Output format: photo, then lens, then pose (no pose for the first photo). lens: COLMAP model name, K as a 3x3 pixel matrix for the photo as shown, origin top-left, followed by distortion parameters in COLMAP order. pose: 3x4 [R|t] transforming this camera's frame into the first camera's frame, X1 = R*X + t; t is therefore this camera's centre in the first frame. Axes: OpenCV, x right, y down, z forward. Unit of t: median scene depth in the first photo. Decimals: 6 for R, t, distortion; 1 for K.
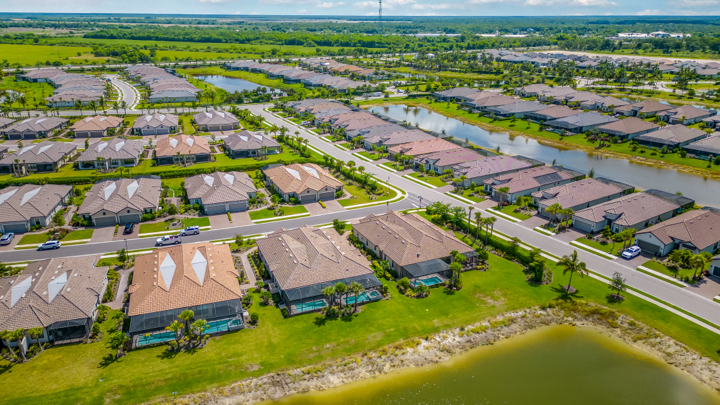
lens RADIAL K [[499.8, 0, 360.0], [0, 499.8, 202.5], [0, 0, 1]] dist [0.004674, -0.002298]
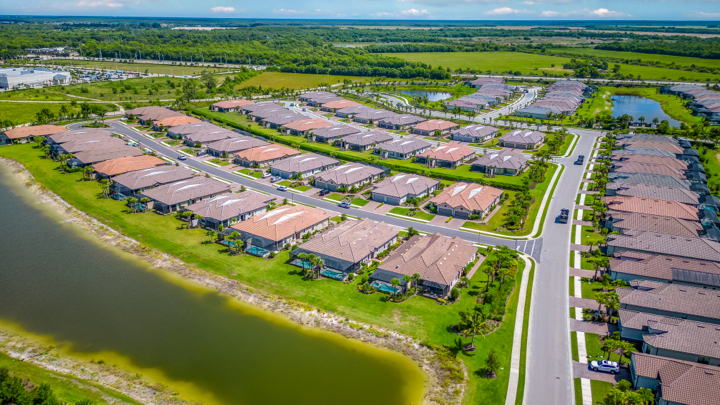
lens RADIAL K [[499.8, 0, 360.0], [0, 499.8, 202.5], [0, 0, 1]] dist [0.004674, -0.002298]
pose [[0.618268, 0.268580, -0.738654, 1.009608], [-0.282655, 0.952906, 0.109896, -0.162056], [0.733383, 0.140839, 0.665066, 0.147284]]
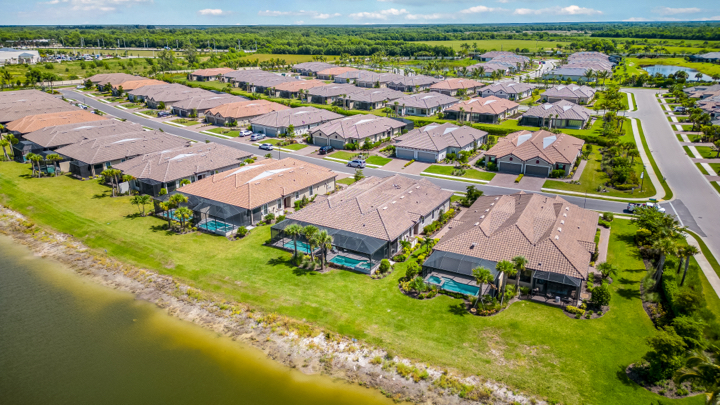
lens RADIAL K [[499.8, 0, 360.0], [0, 499.8, 202.5], [0, 0, 1]] dist [0.004674, -0.002298]
pose [[0.628790, 0.265399, -0.730881, 0.533618], [-0.266401, 0.956591, 0.118170, 0.019599], [0.730516, 0.120403, 0.672197, 0.531236]]
